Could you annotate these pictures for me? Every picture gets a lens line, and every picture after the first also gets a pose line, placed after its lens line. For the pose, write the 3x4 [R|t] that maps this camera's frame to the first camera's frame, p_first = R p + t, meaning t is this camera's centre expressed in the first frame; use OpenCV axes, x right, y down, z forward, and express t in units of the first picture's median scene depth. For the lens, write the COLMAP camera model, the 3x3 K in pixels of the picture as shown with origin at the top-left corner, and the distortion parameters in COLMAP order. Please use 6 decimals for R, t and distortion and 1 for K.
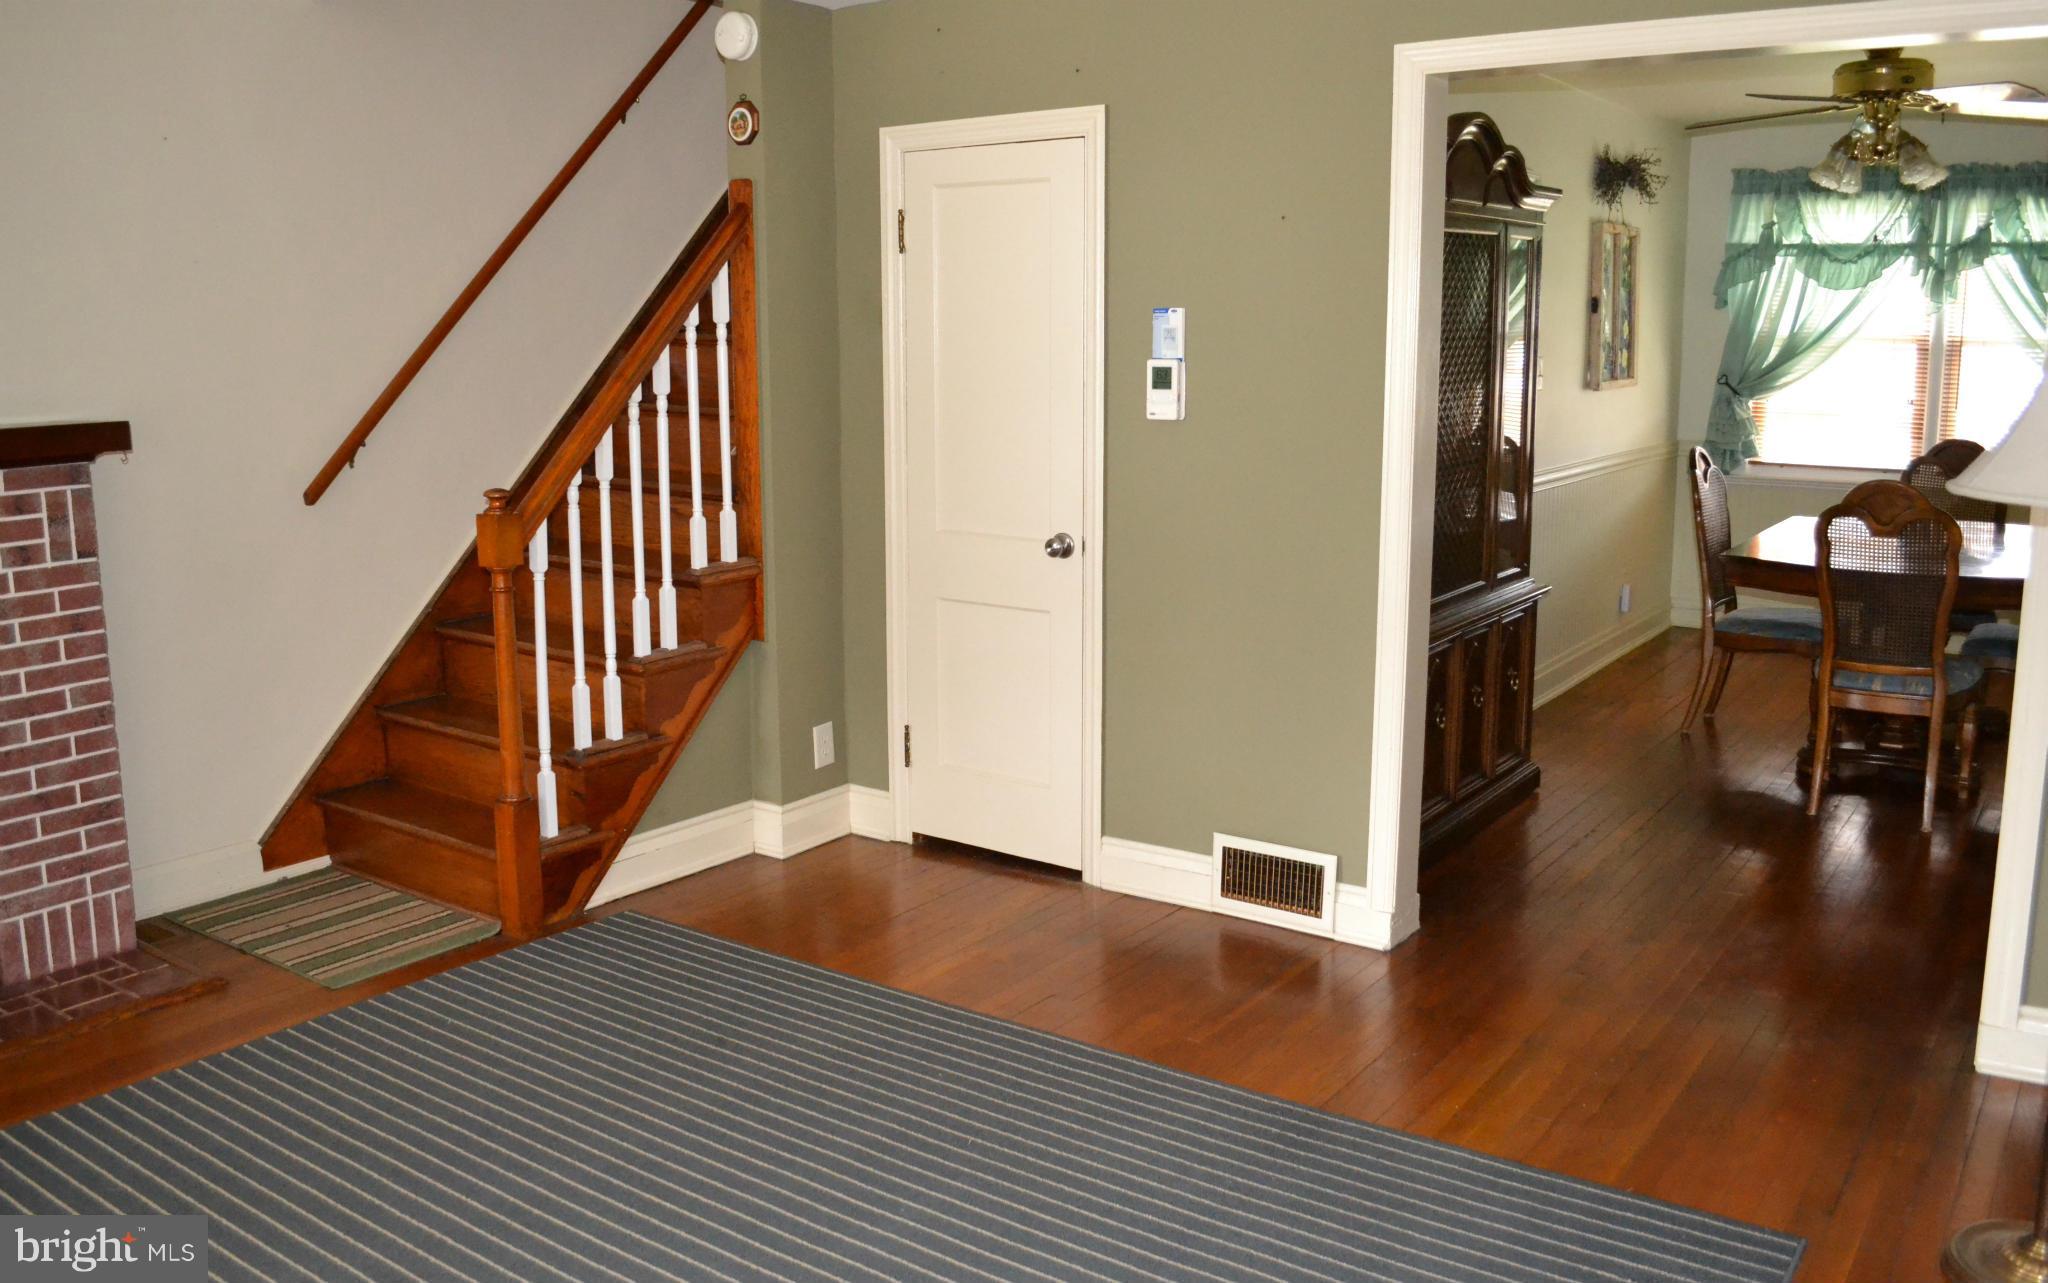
lens RADIAL K [[1658.2, 0, 1023.5], [0, 1658.2, 582.2], [0, 0, 1]] dist [-0.078816, 0.002924]
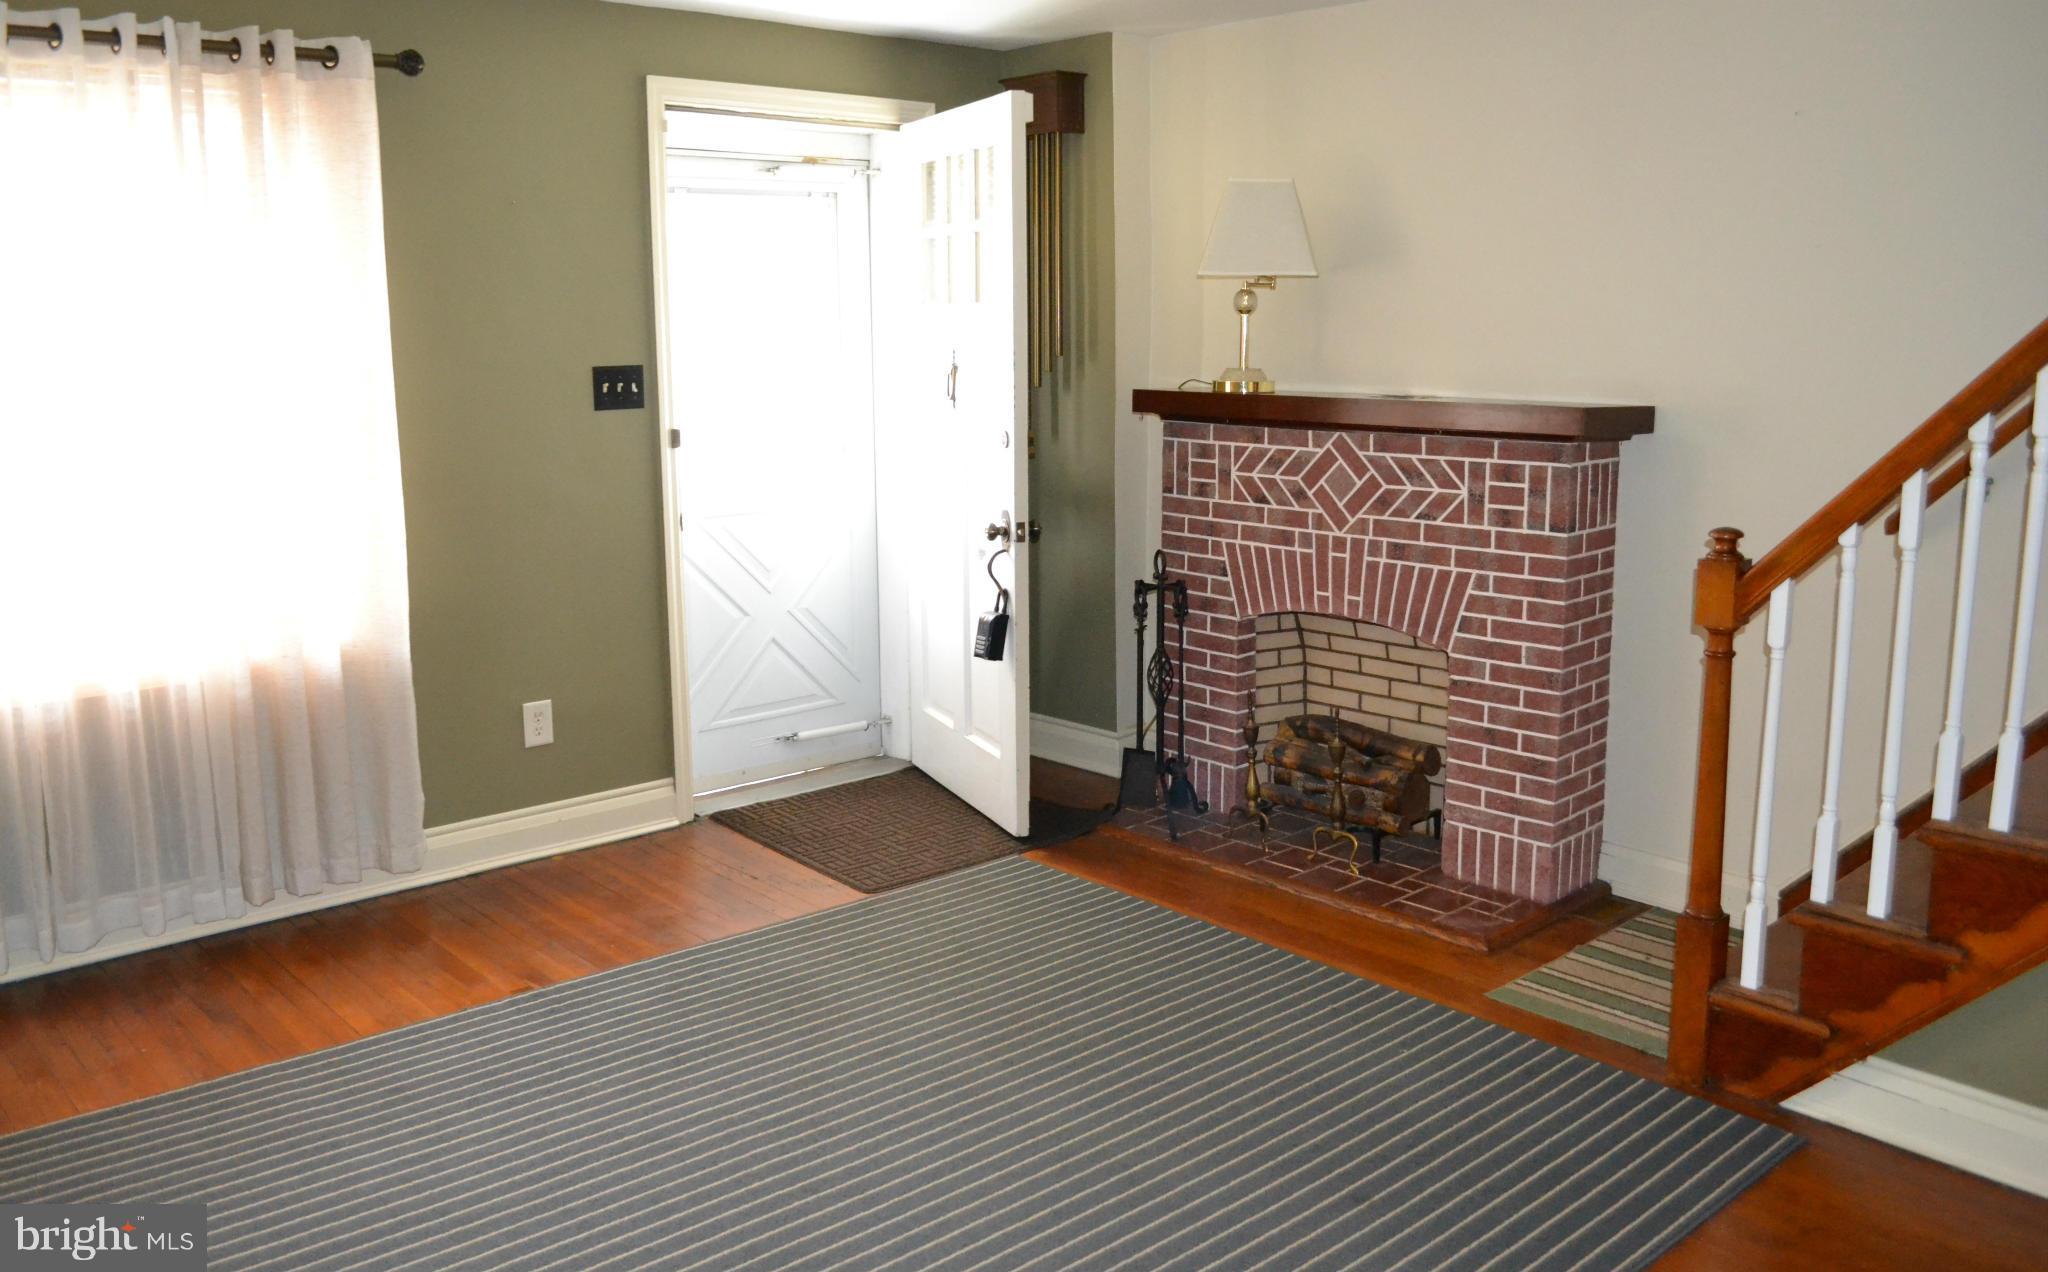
lens RADIAL K [[1659.3, 0, 1026.4], [0, 1659.3, 607.0], [0, 0, 1]] dist [-0.008575, -0.004921]
pose [[-0.200143, 0.178654, -0.963341, 0.189836], [-0.146639, 0.966698, 0.209742, -0.049977], [0.968731, 0.183242, -0.167281, 0.292779]]
